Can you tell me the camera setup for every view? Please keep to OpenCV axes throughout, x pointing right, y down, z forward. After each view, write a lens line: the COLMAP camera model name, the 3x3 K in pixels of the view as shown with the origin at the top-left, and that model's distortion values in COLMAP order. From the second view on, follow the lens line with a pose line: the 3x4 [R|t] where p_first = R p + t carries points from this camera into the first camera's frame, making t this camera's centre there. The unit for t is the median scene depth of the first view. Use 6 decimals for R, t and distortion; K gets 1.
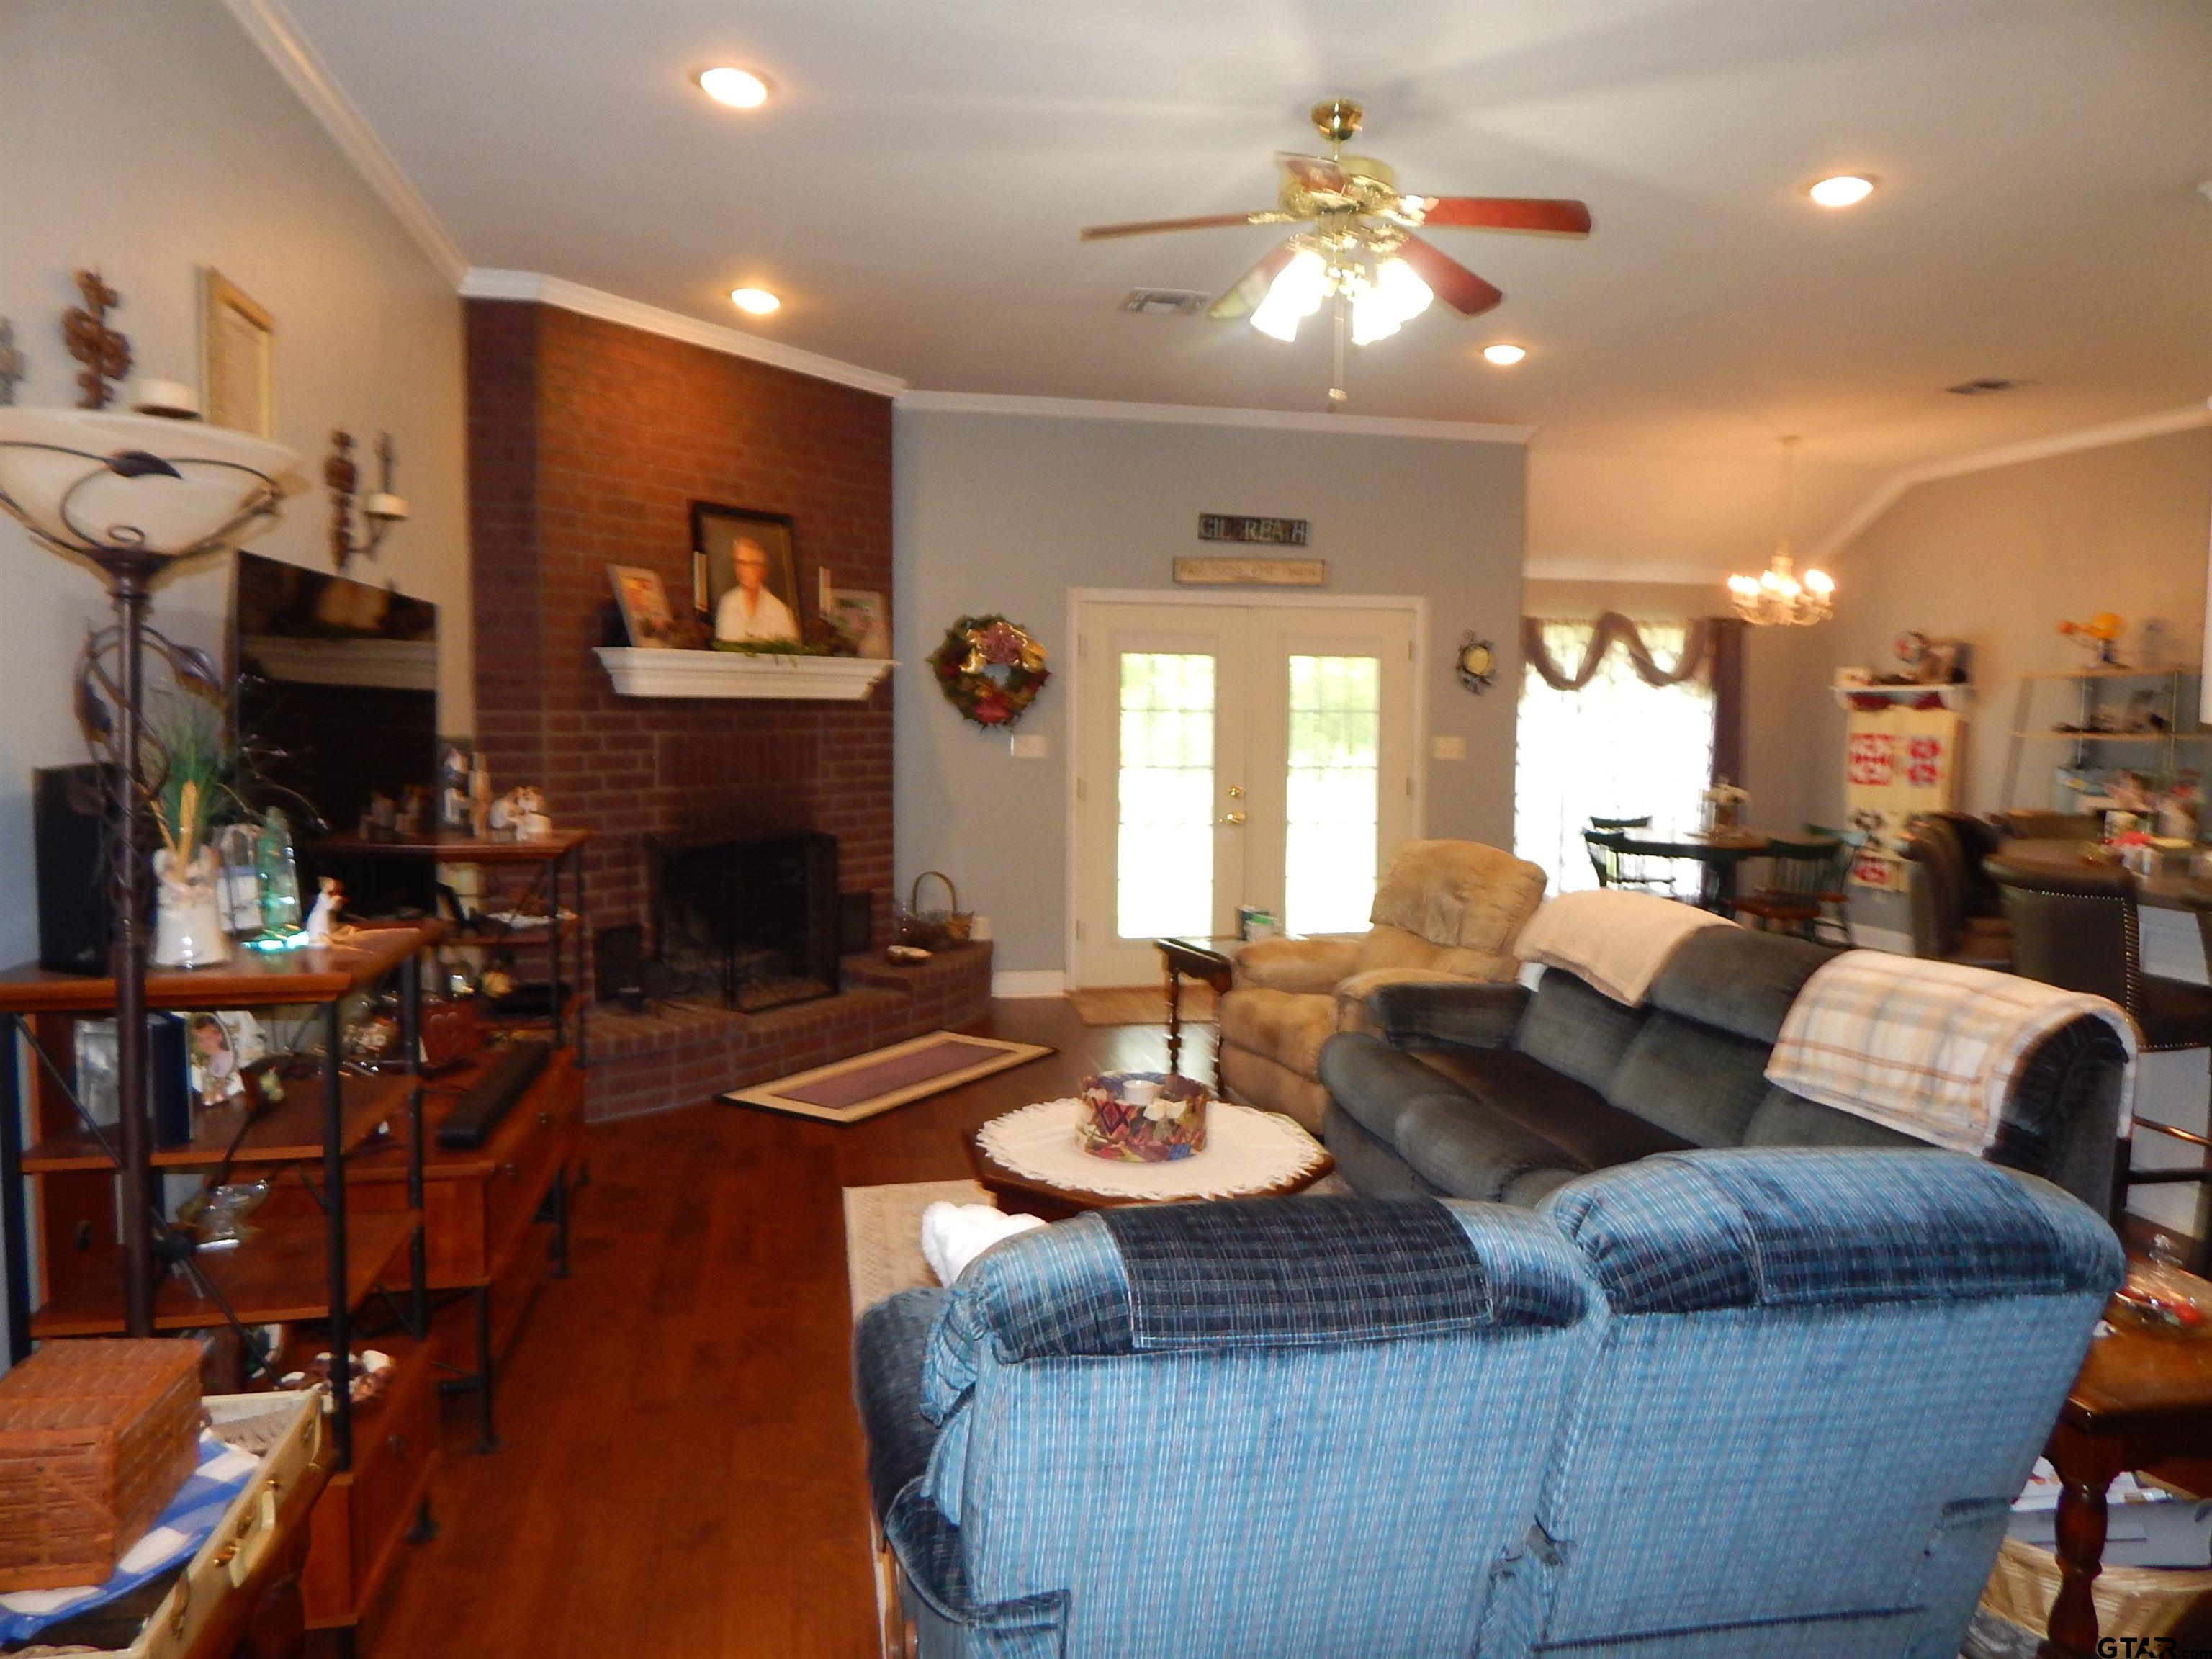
lens RADIAL K [[1441.4, 0, 1113.8], [0, 1441.4, 825.5], [0, 0, 1]] dist [-0.009393, -0.003504]
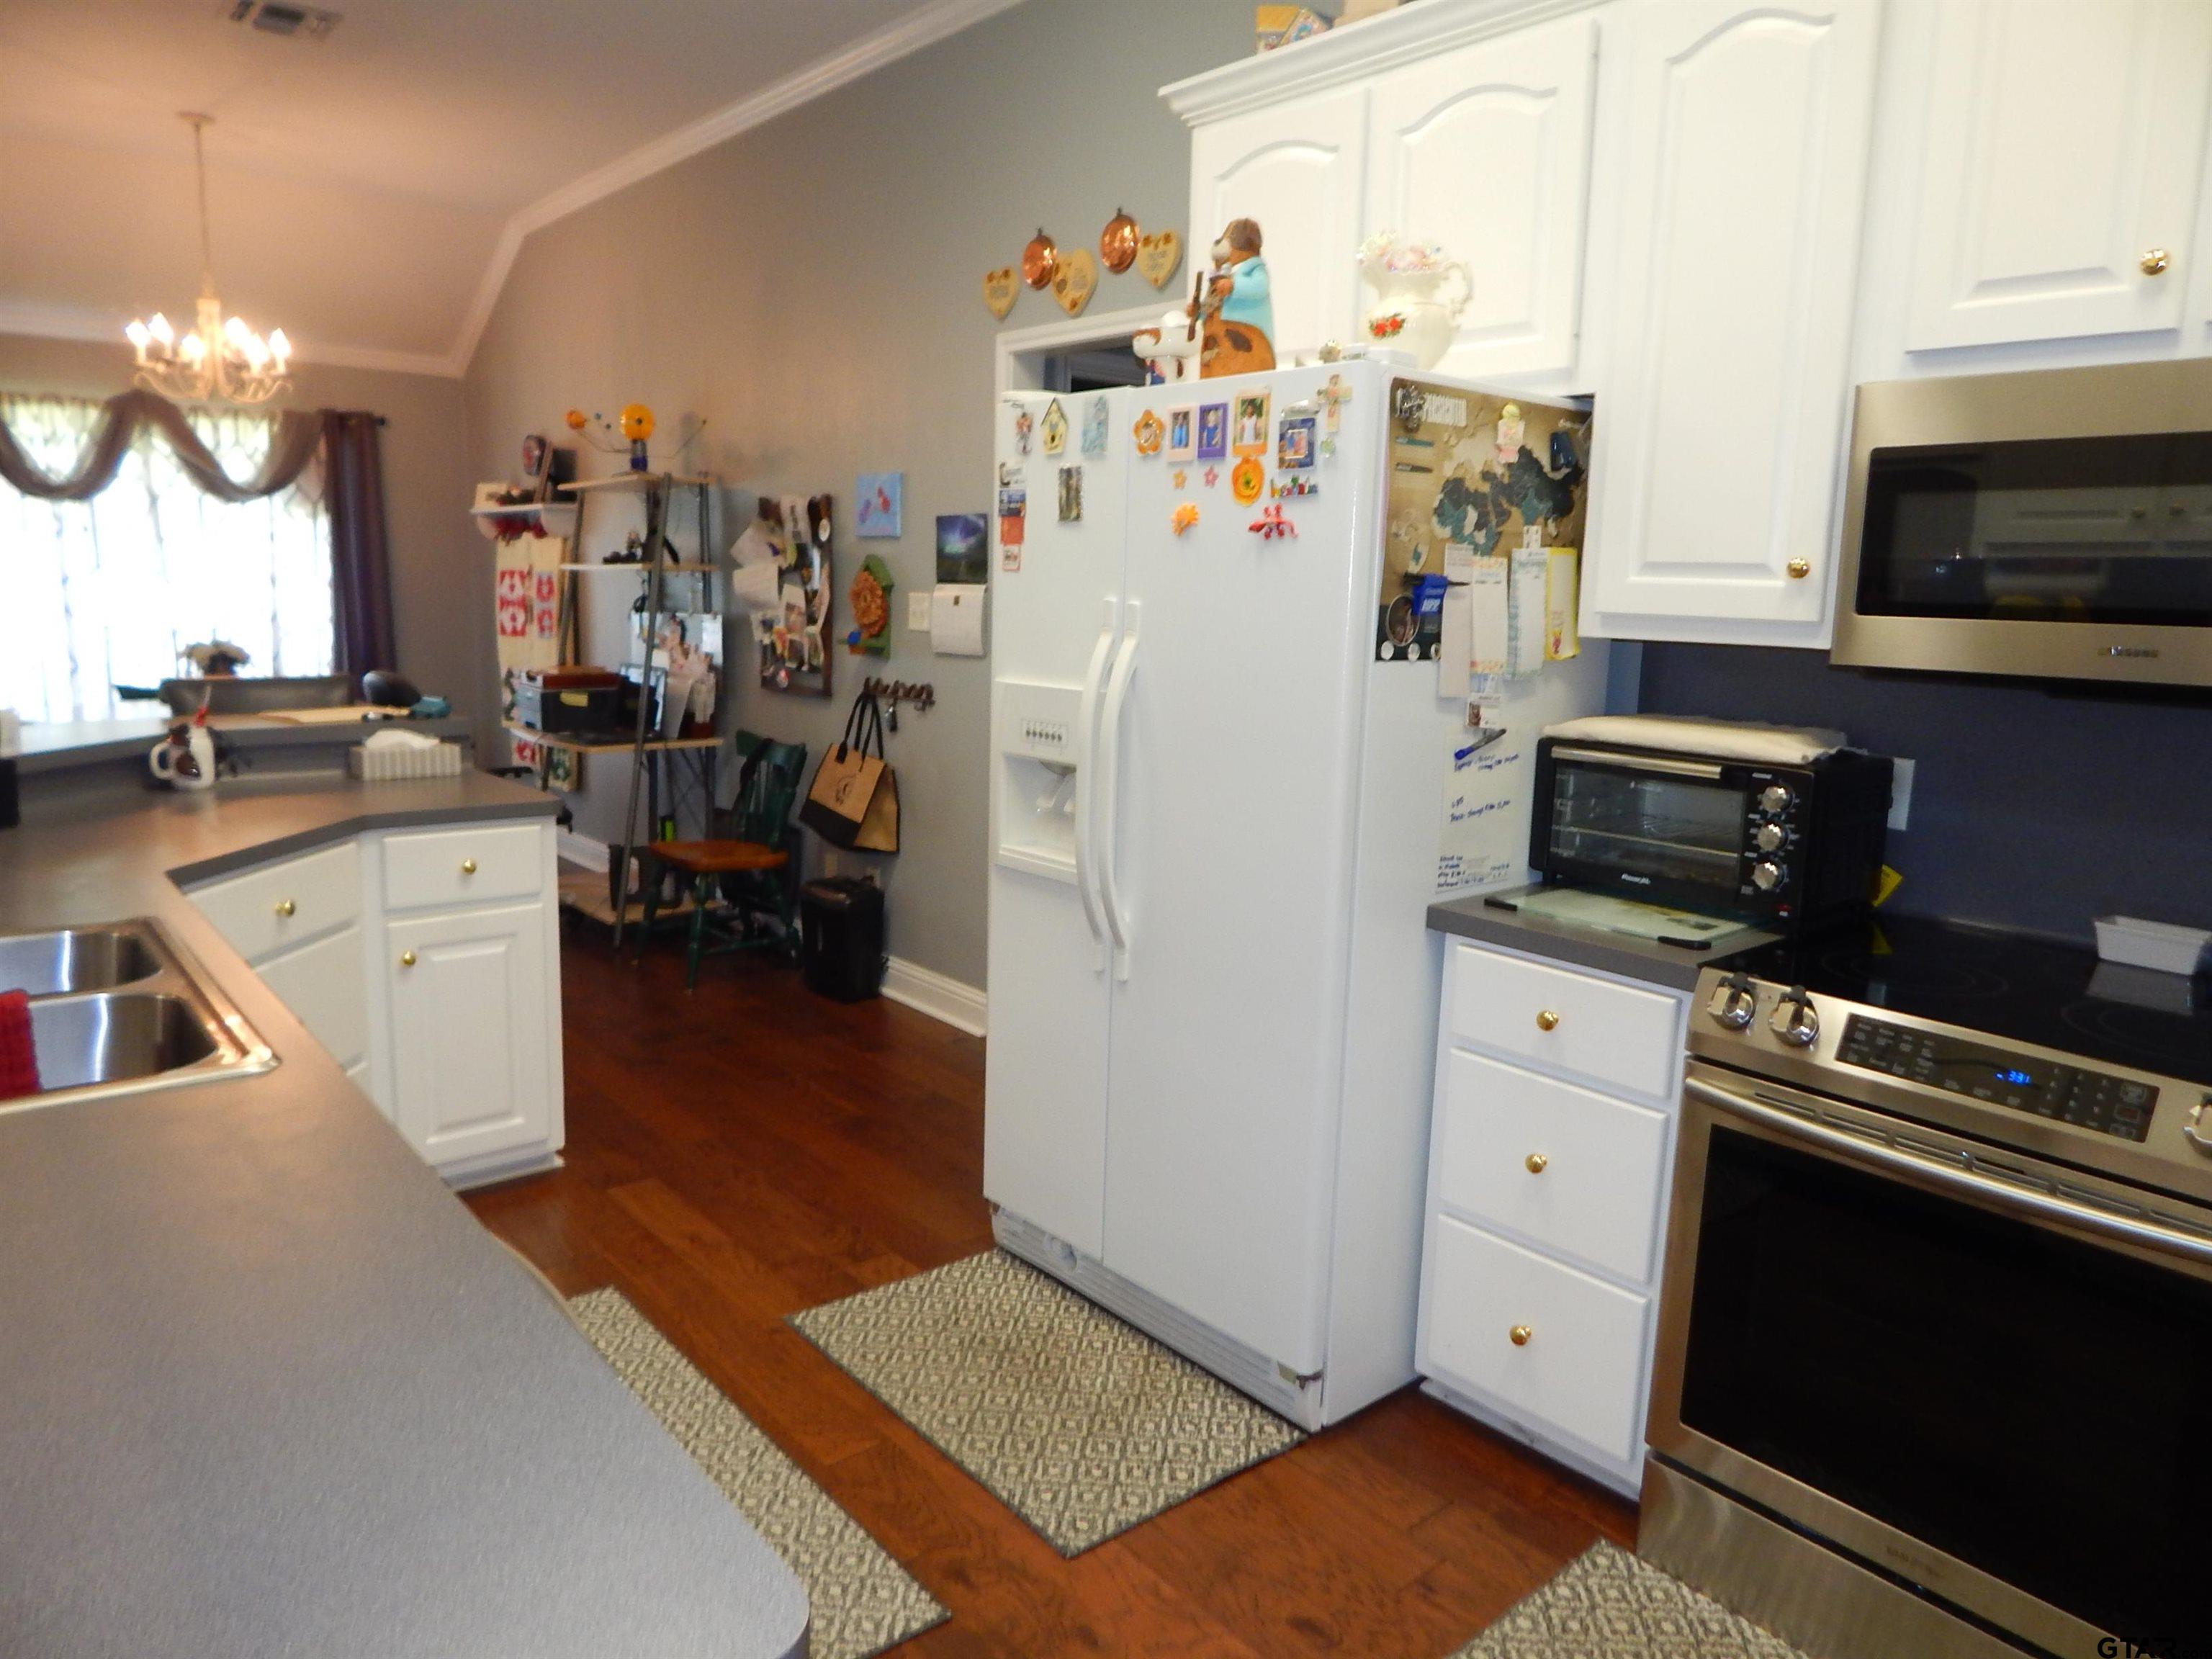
lens RADIAL K [[1441.4, 0, 1119.6], [0, 1441.4, 823.6], [0, 0, 1]] dist [-0.009393, -0.003504]
pose [[0.878623, -0.067013, 0.472791, 0.555237], [0.023411, 0.994958, 0.097519, 0.005262], [-0.476942, -0.074614, 0.875762, 0.199656]]
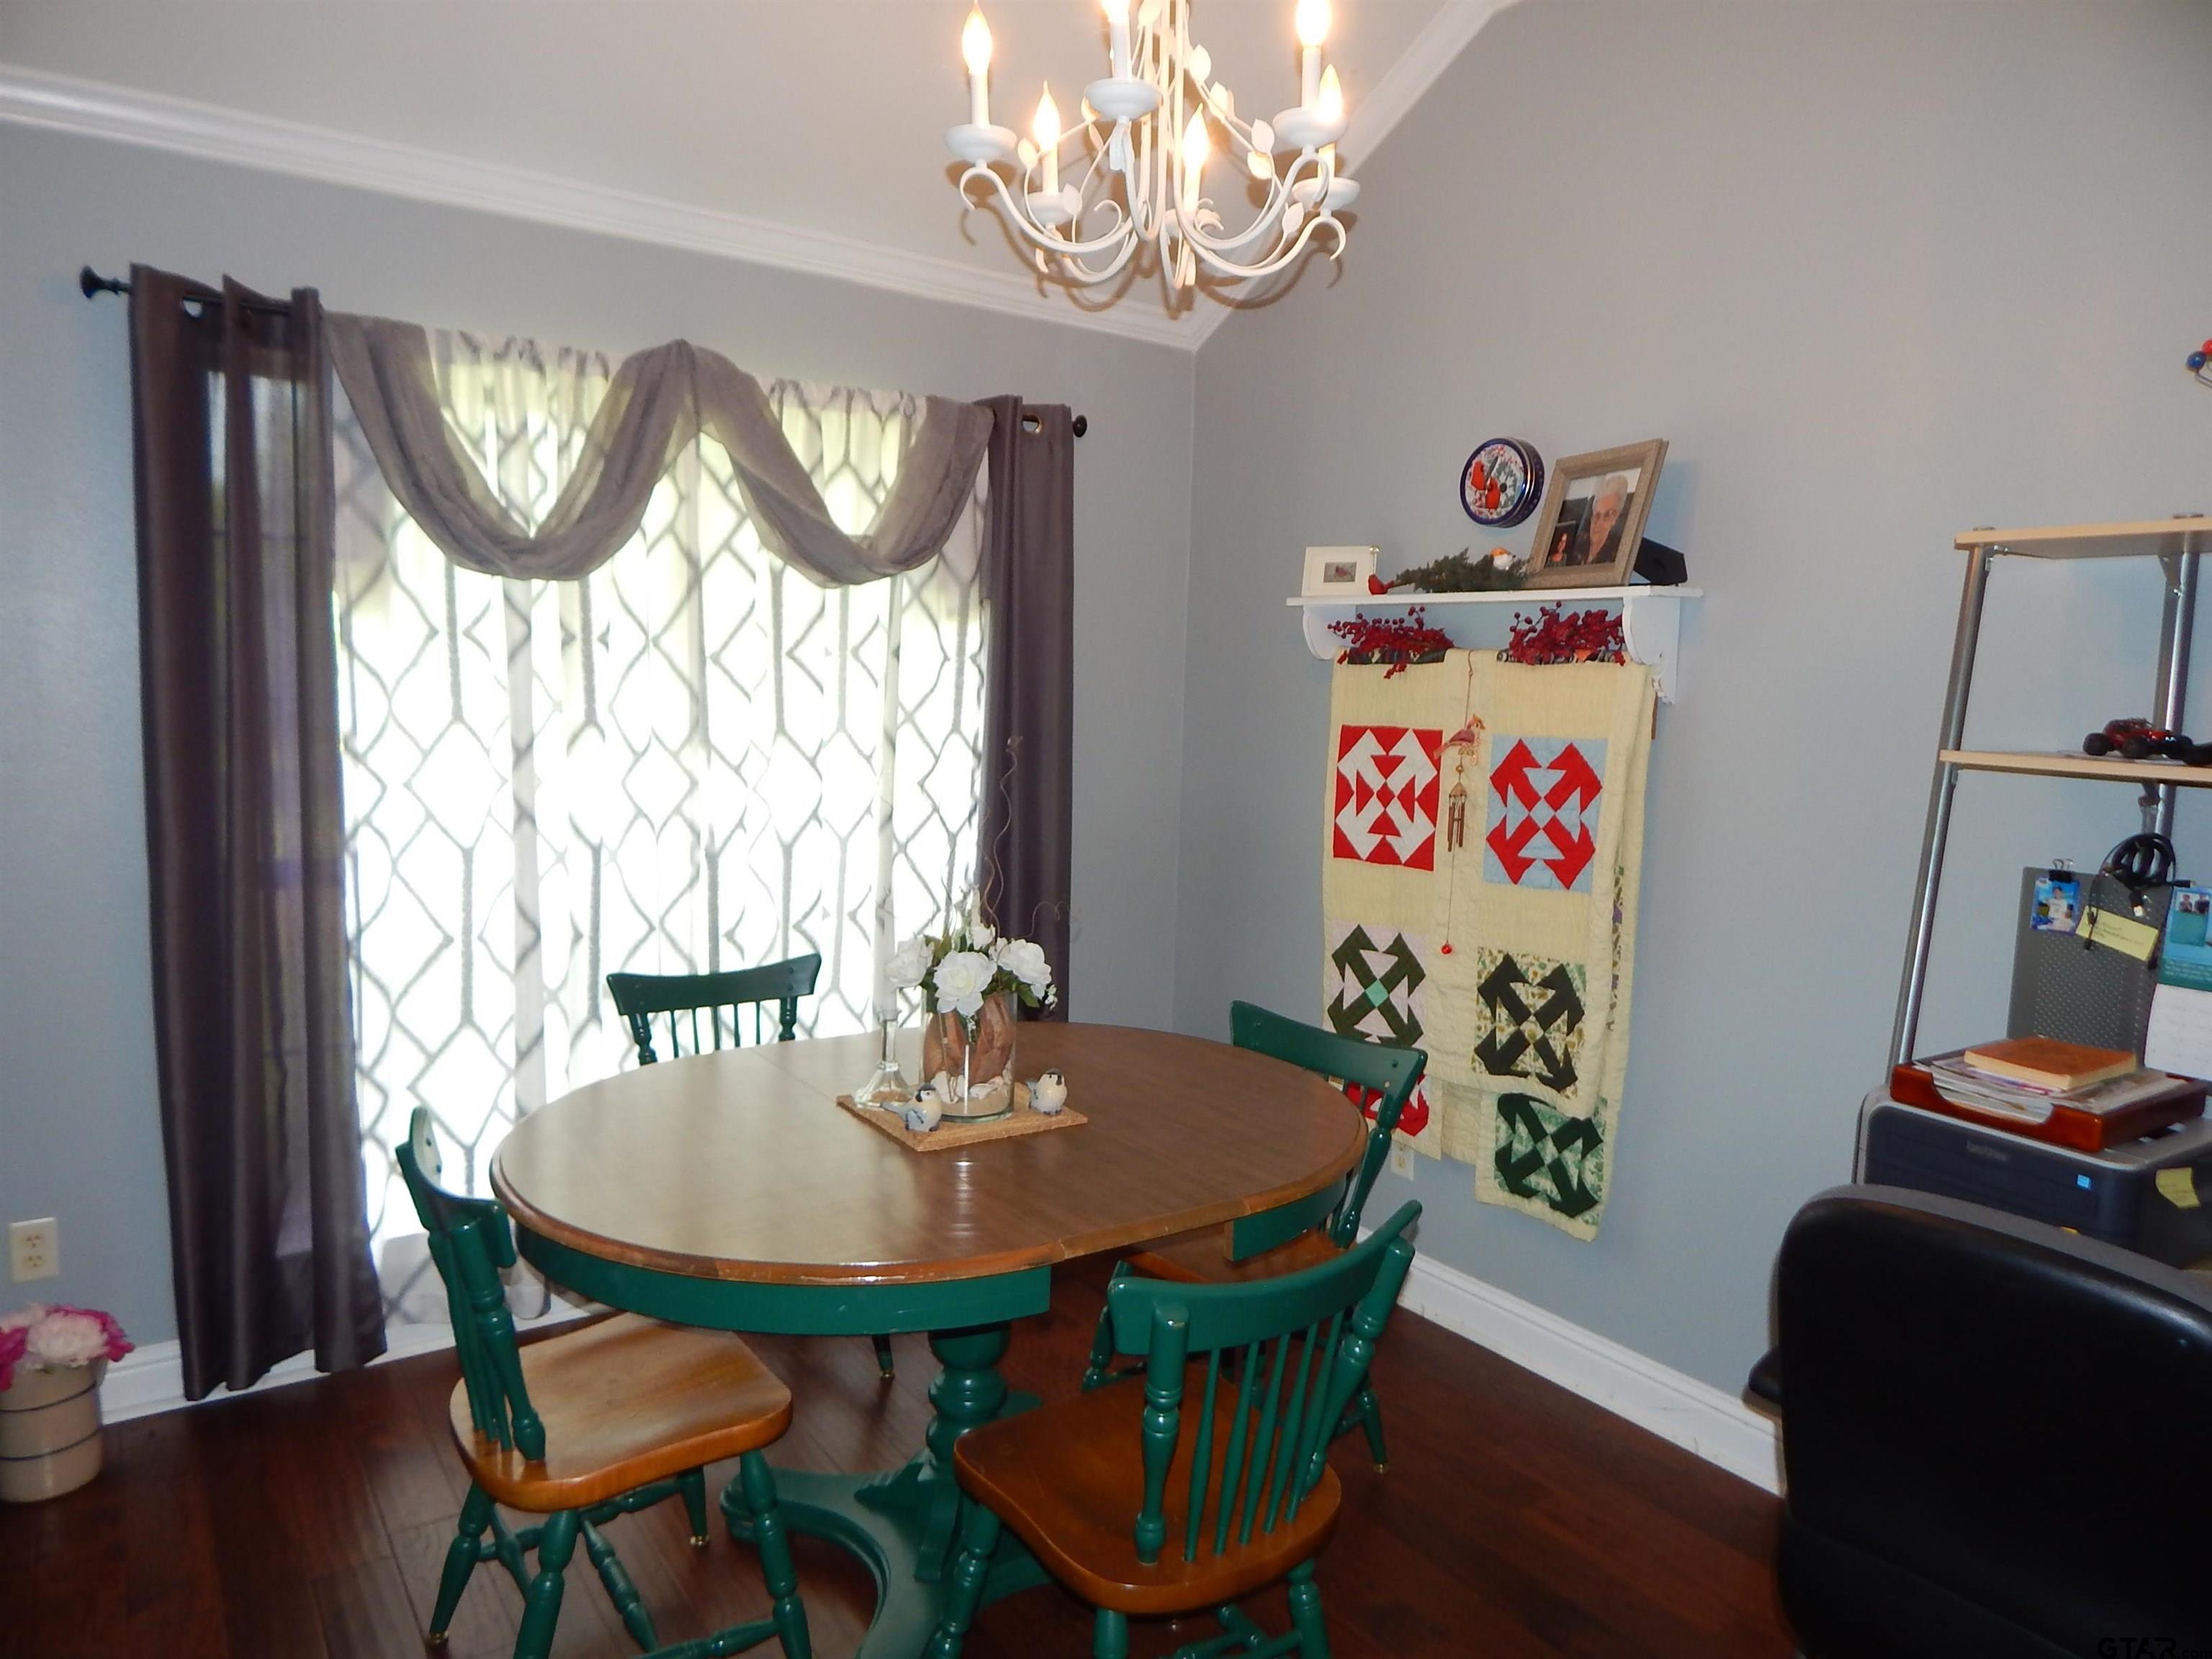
lens RADIAL K [[1441.4, 0, 1100.4], [0, 1441.4, 833.2], [0, 0, 1]] dist [-0.009393, -0.003504]
pose [[0.919886, -0.026108, 0.391317, 0.398324], [0.010684, 0.999080, 0.041542, -0.066306], [-0.392041, -0.034033, 0.919318, 0.871721]]
